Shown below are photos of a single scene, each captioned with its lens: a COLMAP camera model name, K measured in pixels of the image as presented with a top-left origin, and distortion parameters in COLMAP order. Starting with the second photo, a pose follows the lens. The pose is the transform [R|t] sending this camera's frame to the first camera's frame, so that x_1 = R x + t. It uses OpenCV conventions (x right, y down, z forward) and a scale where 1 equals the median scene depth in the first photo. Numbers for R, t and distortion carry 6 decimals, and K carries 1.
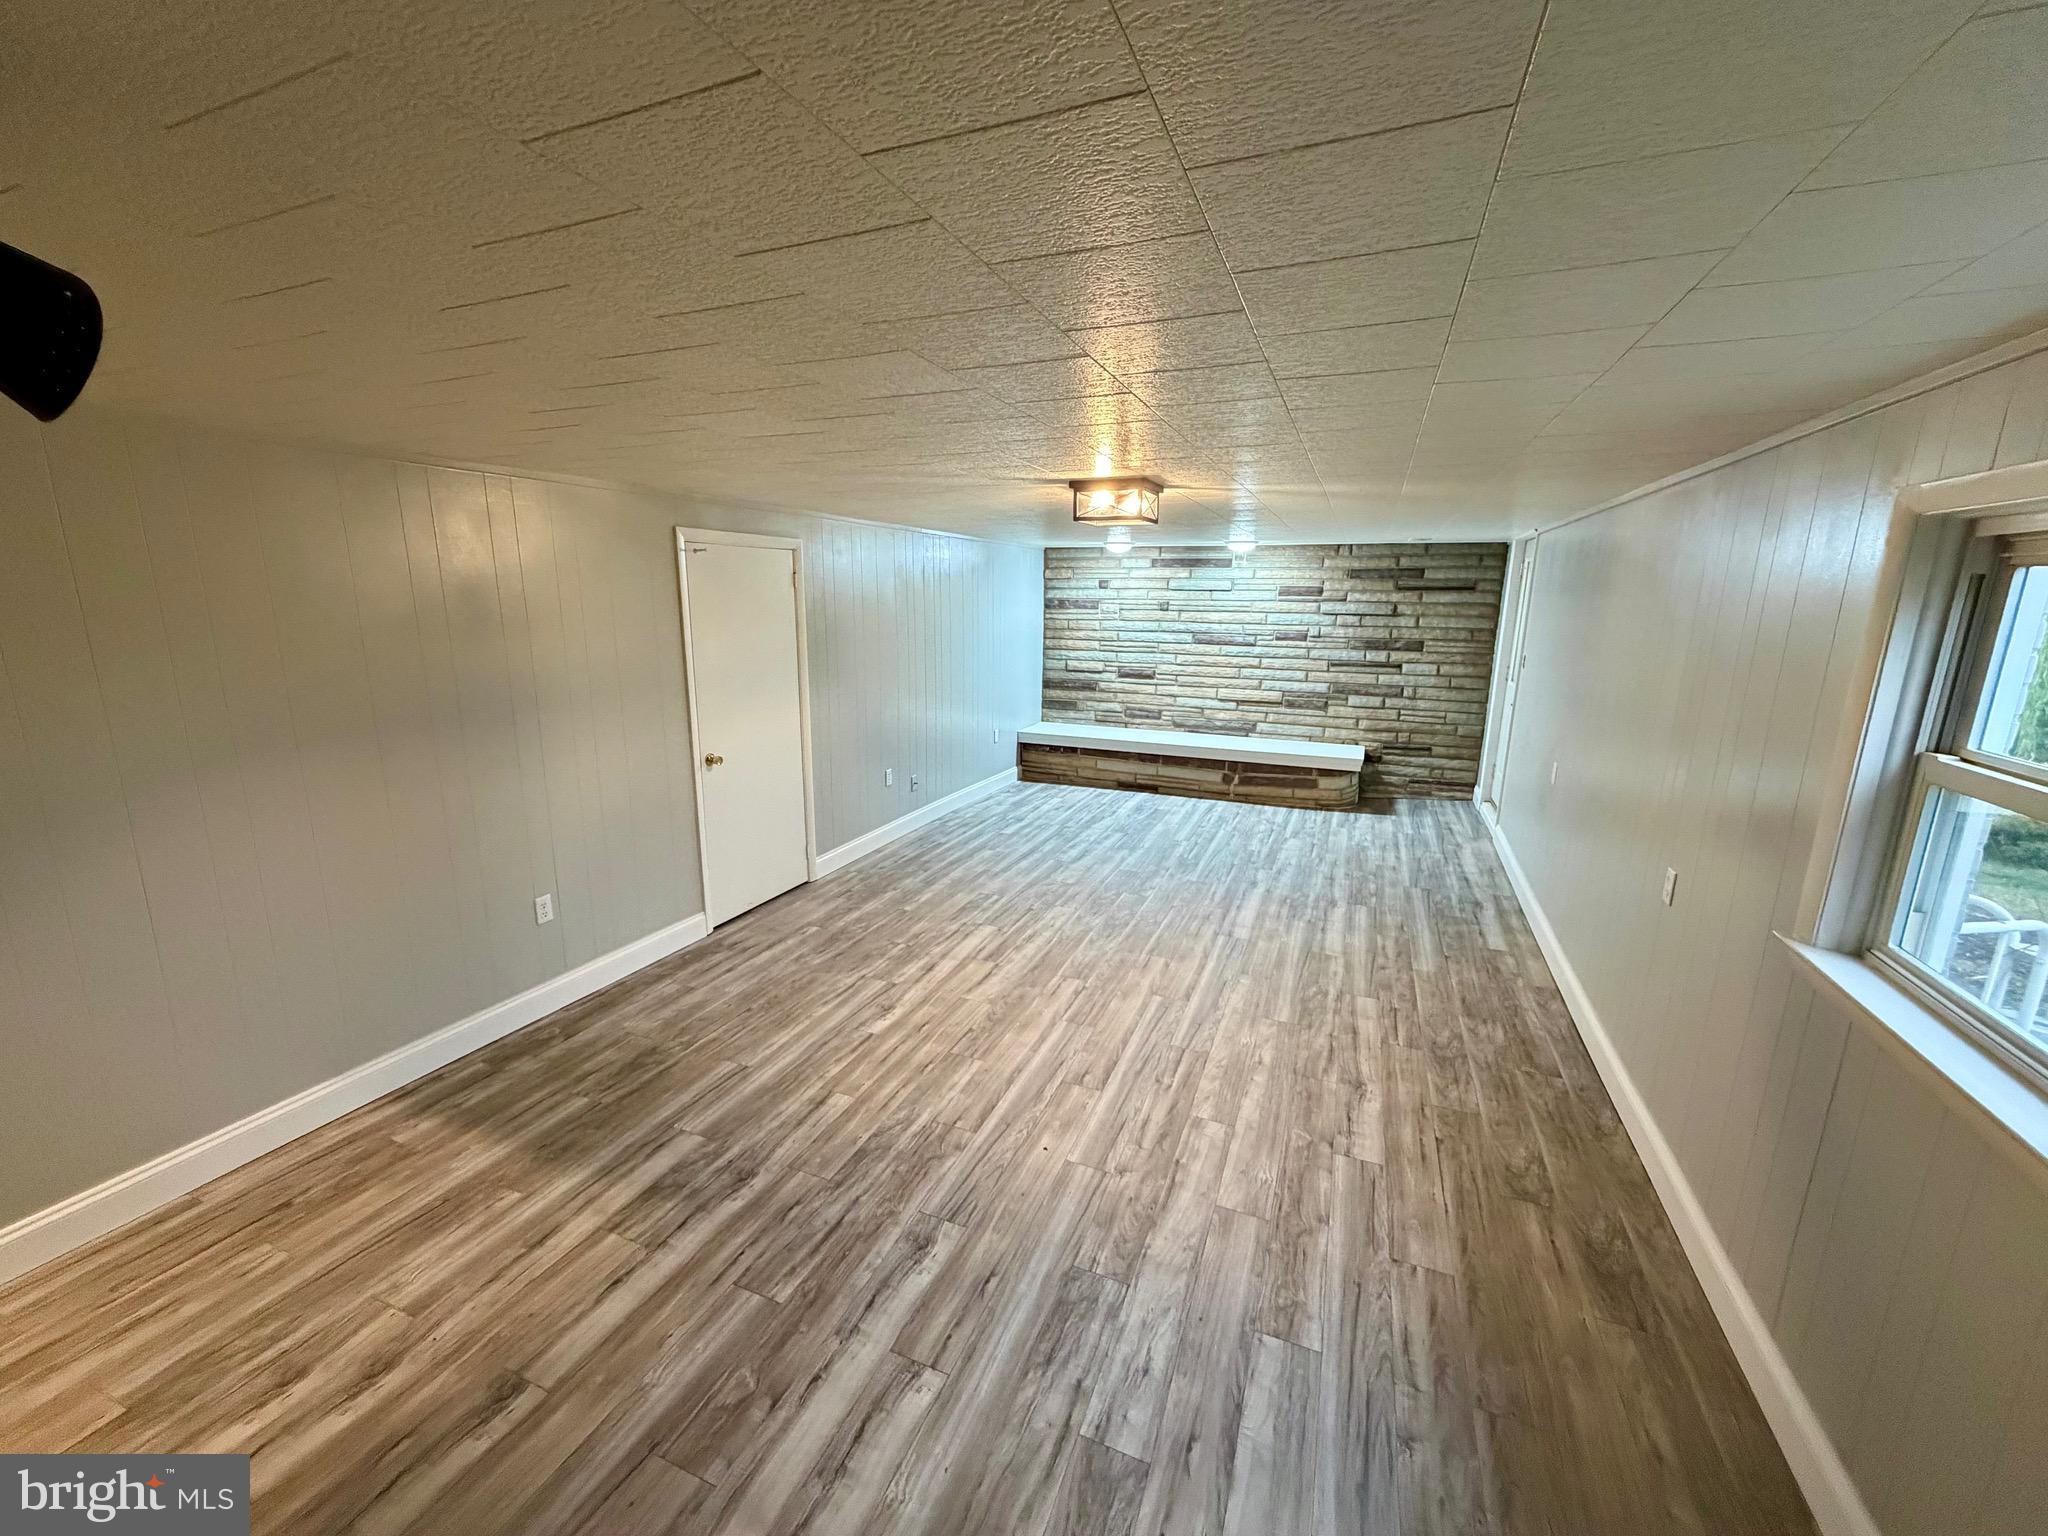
lens RADIAL K [[815.3, 0, 1018.0], [0, 815.3, 764.4], [0, 0, 1]] dist [0.001340, -0.000157]
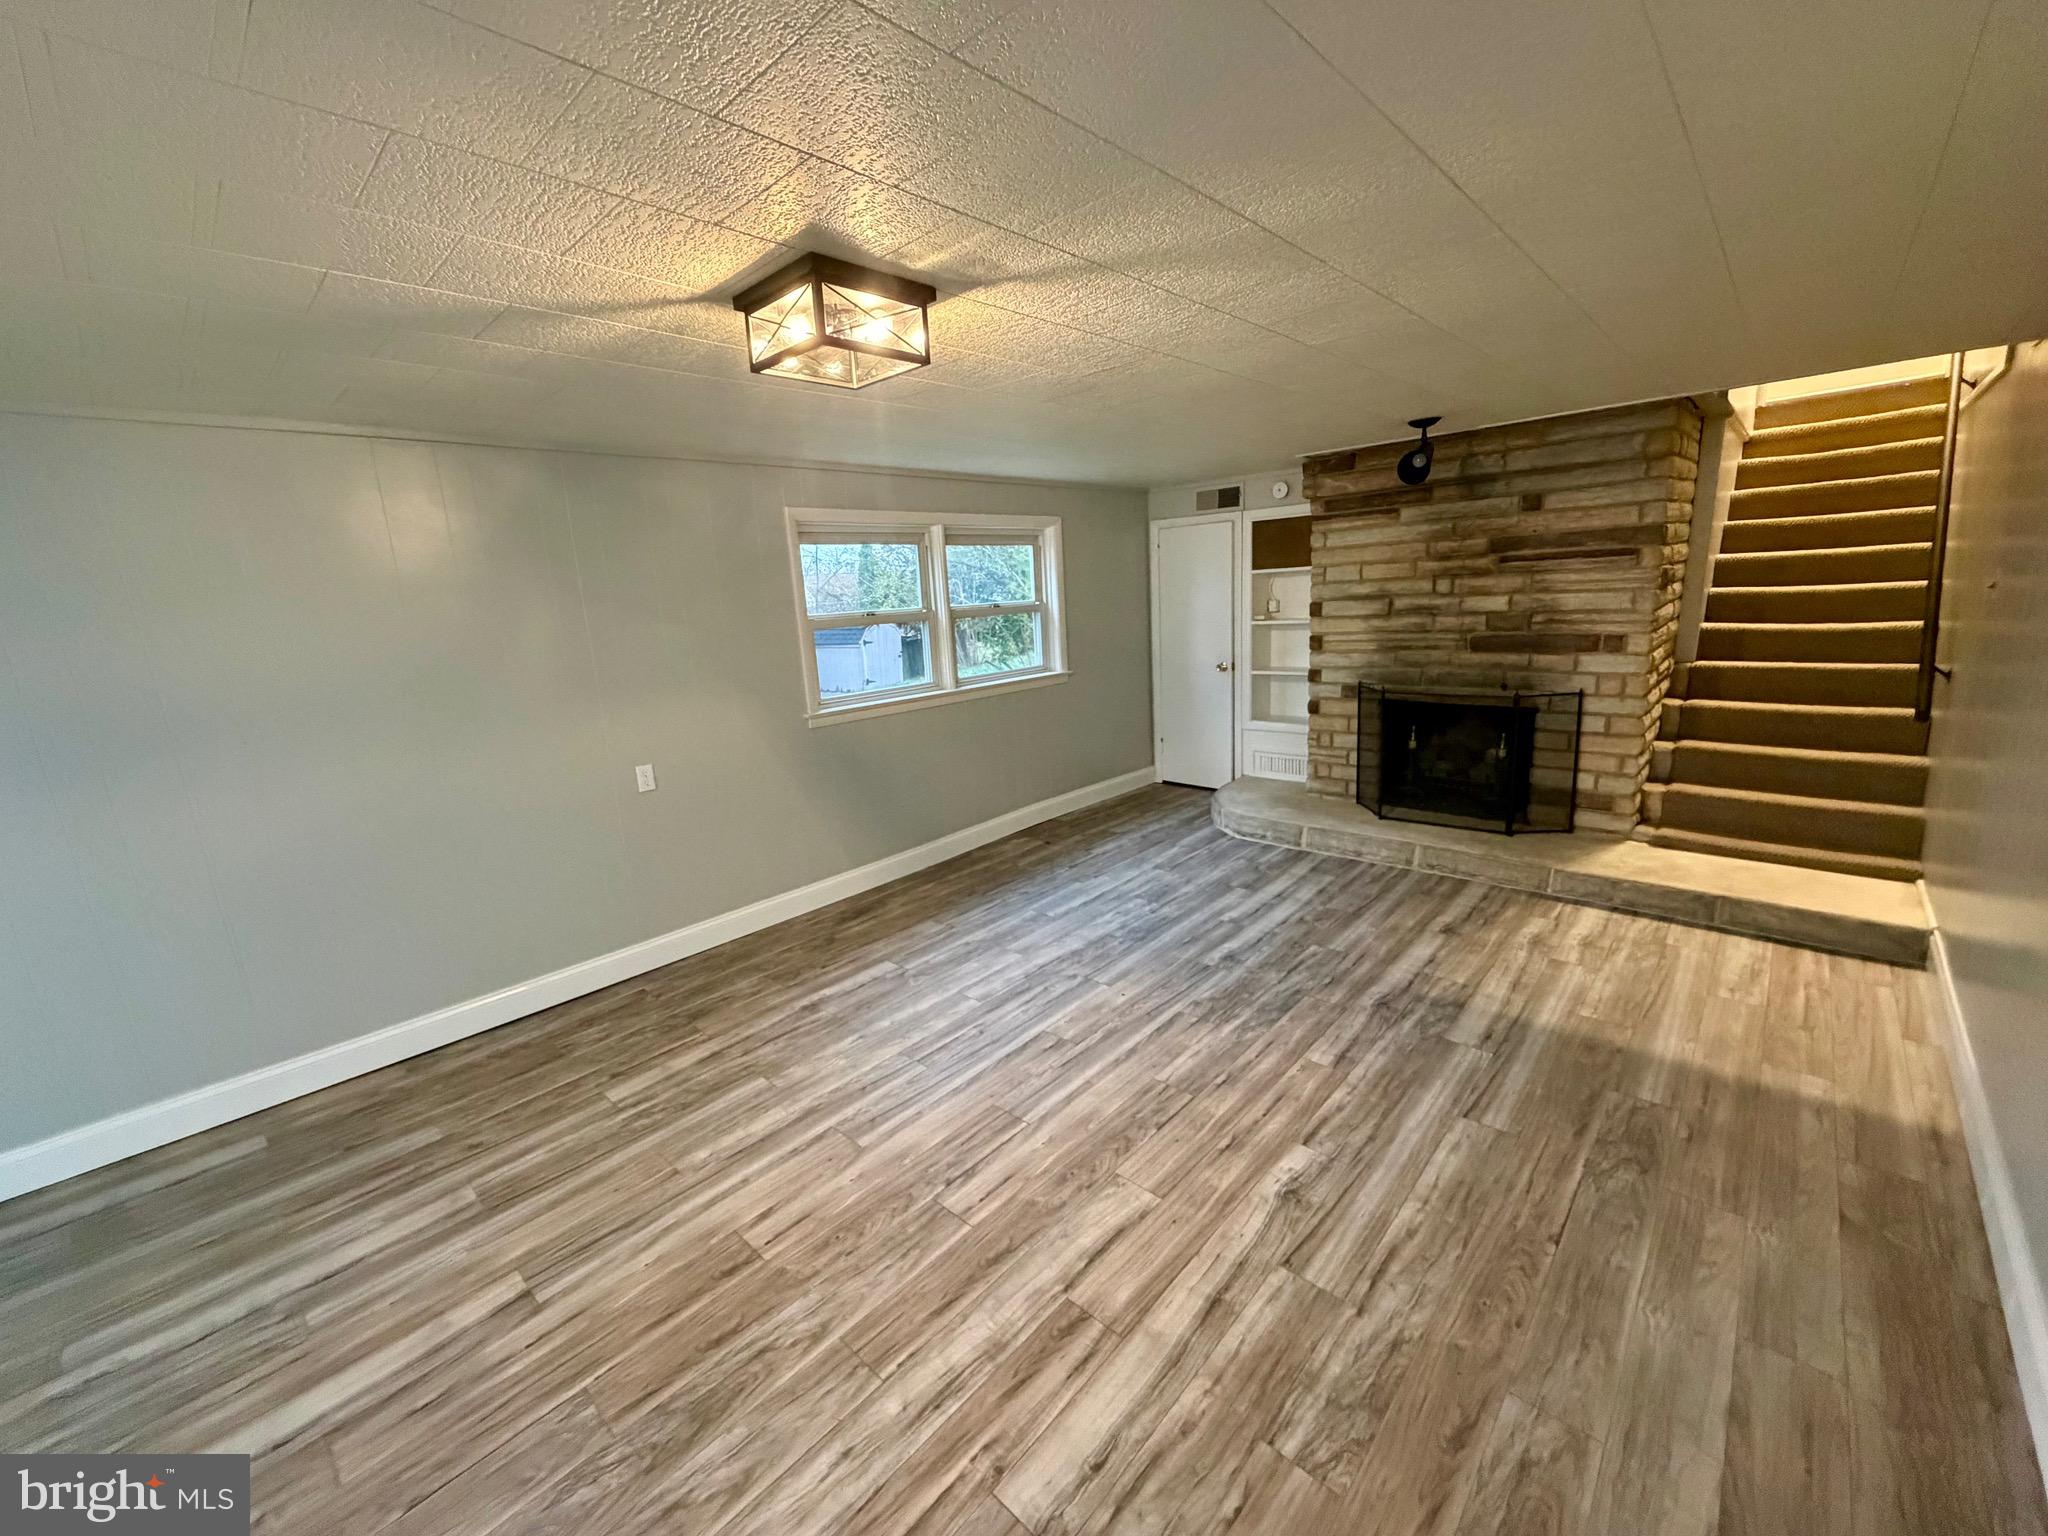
lens RADIAL K [[815.3, 0, 1018.0], [0, 815.3, 764.4], [0, 0, 1]] dist [0.001340, -0.000157]
pose [[-0.935008, -0.035064, 0.352888, -0.183257], [0.117057, 0.908809, 0.400455, -0.262874], [-0.334749, 0.415737, -0.845639, 1.519101]]
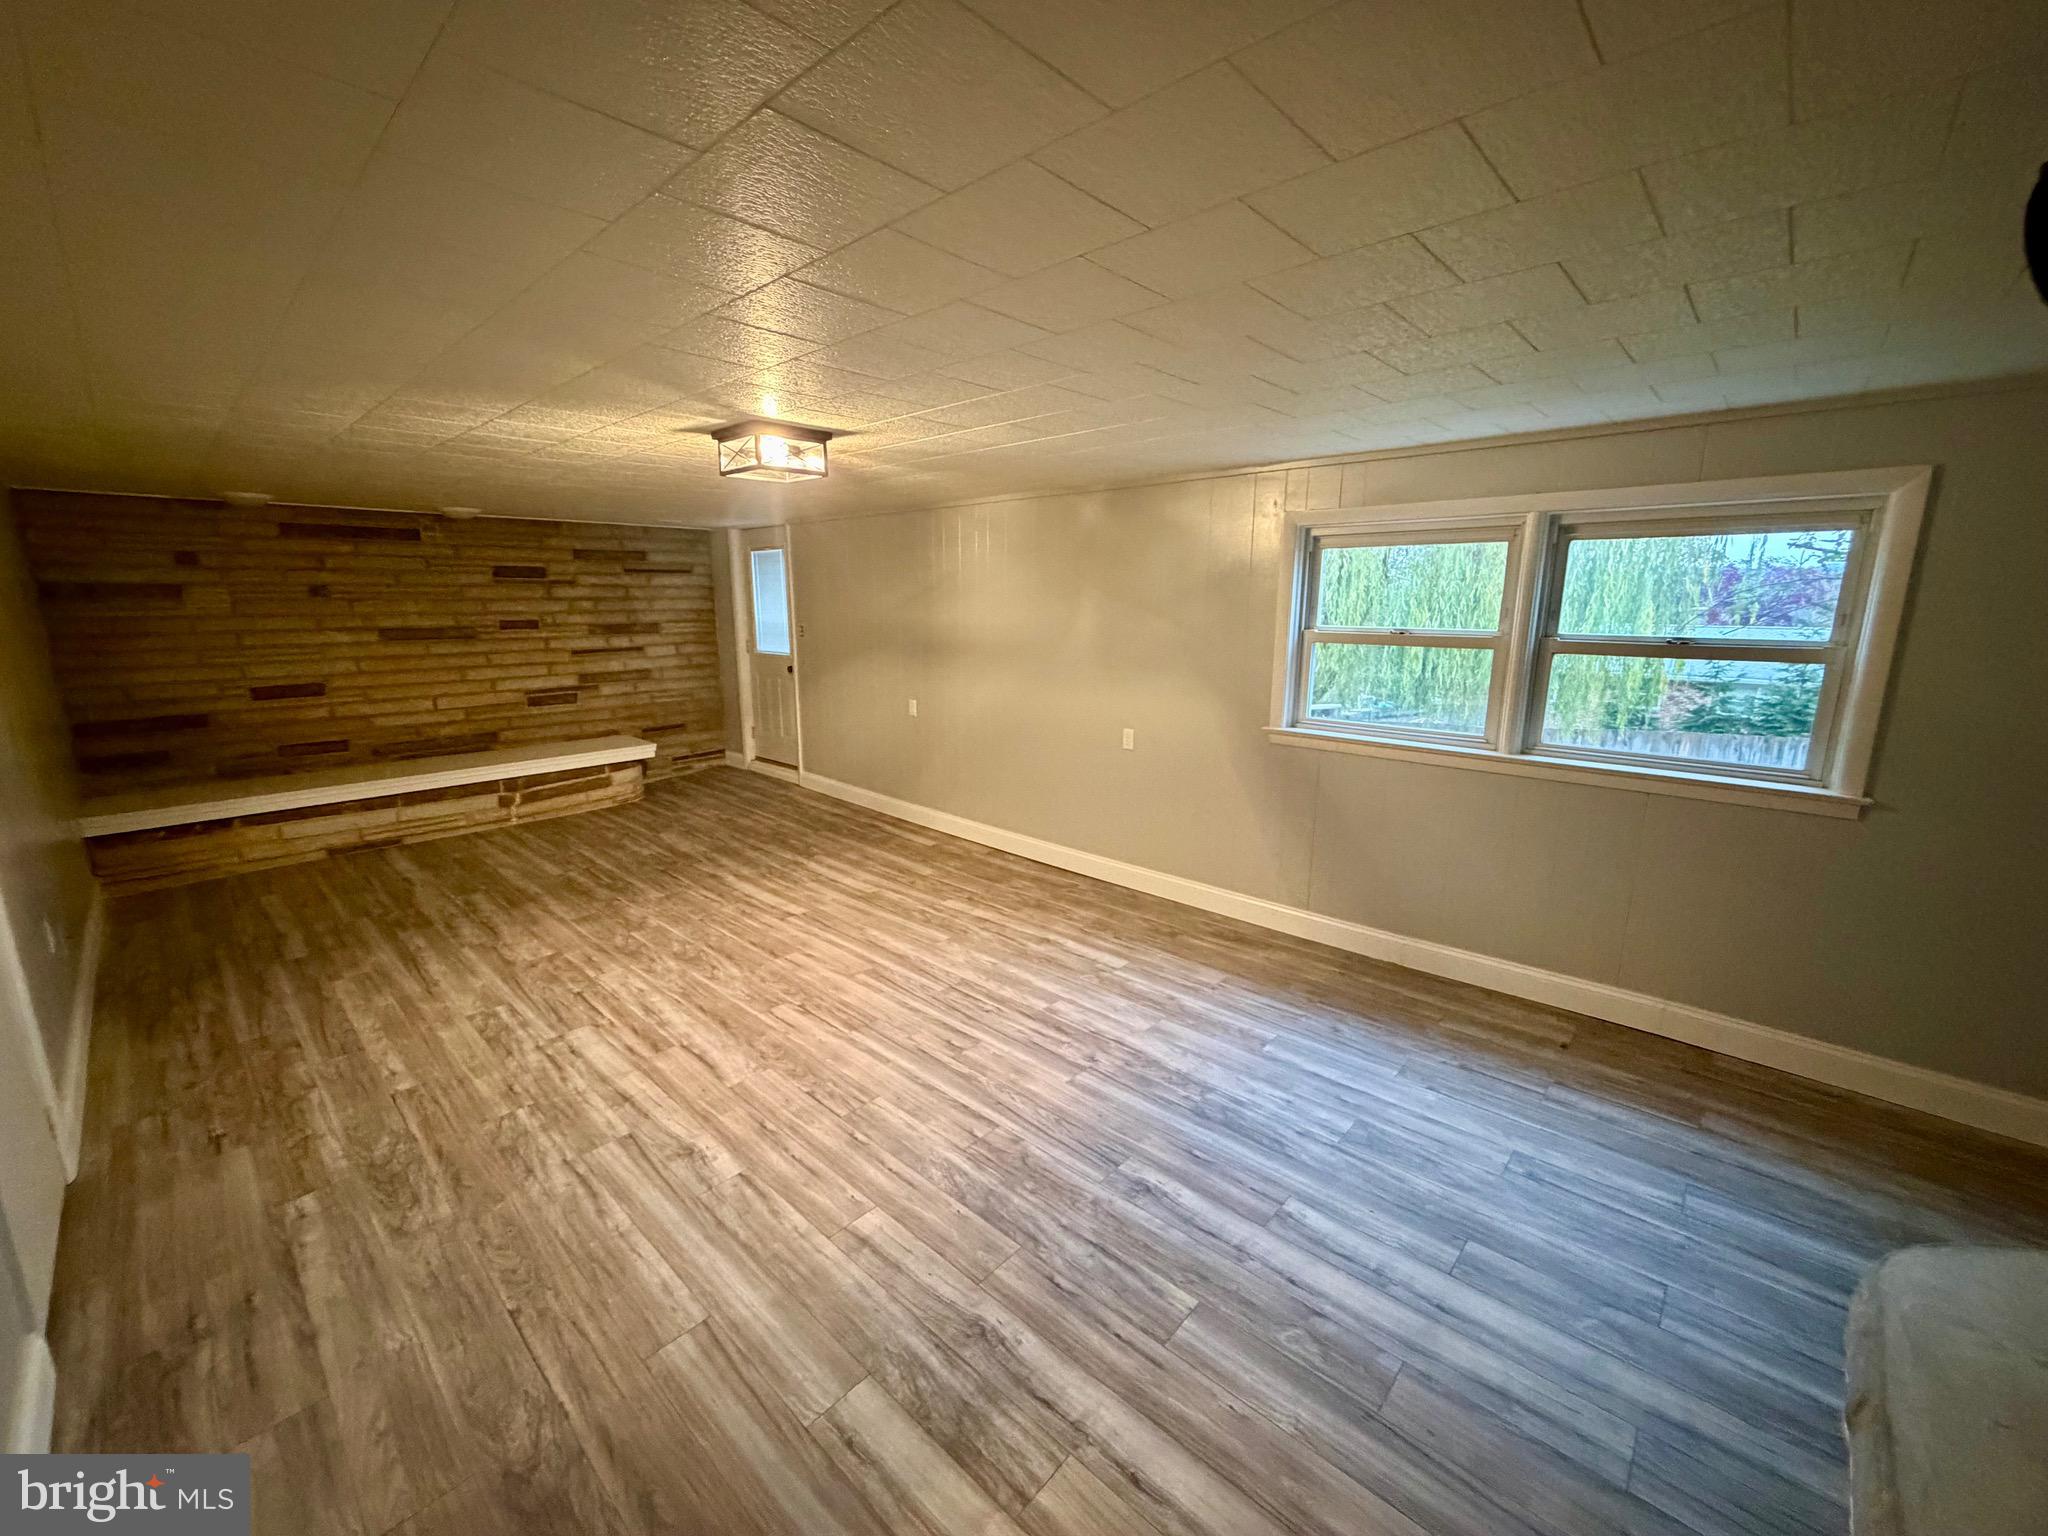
lens RADIAL K [[815.3, 0, 1018.0], [0, 815.3, 764.4], [0, 0, 1]] dist [0.001340, -0.000157]
pose [[0.346617, -0.200429, 0.916343, -0.665905], [0.199531, 0.970302, 0.136756, -0.060815], [-0.916539, 0.135437, 0.376315, 0.463500]]
